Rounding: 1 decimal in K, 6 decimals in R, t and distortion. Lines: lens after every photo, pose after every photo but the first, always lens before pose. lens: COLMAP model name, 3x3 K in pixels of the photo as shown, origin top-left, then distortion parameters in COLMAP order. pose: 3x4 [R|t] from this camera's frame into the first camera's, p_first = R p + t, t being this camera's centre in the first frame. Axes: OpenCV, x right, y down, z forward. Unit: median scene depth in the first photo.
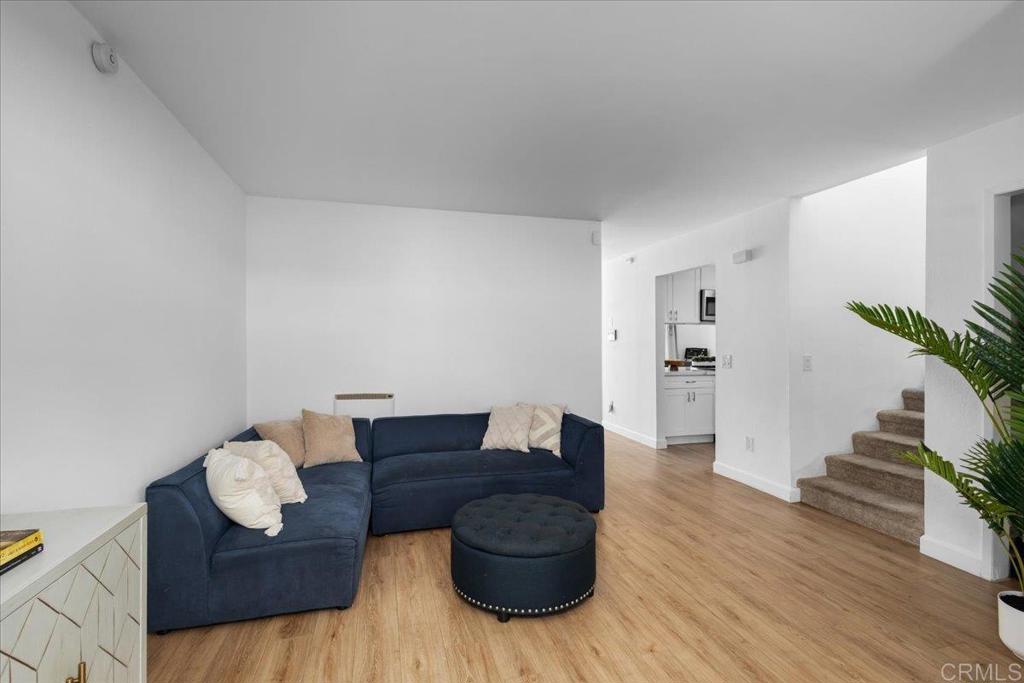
lens RADIAL K [[475.3, 0, 513.4], [0, 475.3, 340.5], [0, 0, 1]] dist [0.001324, 0.000157]
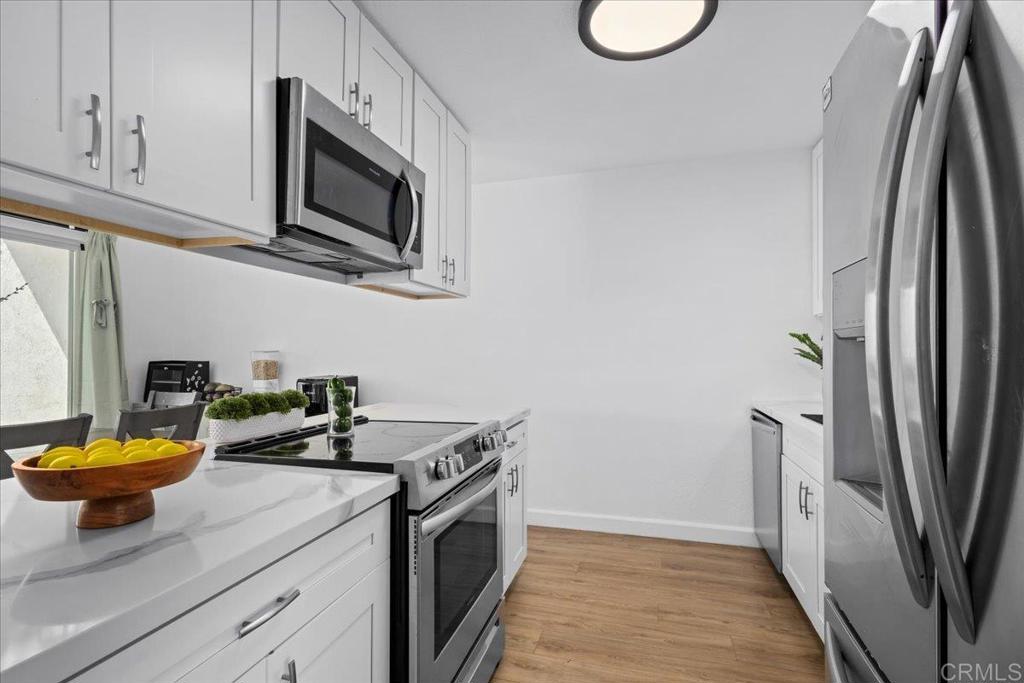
lens RADIAL K [[475.3, 0, 514.4], [0, 475.3, 345.6], [0, 0, 1]] dist [0.001324, 0.000157]
pose [[0.514801, 0.010873, 0.857241, 0.270834], [0.000821, 0.999913, -0.013176, 0.012564], [-0.857309, 0.007487, 0.514748, 0.807758]]
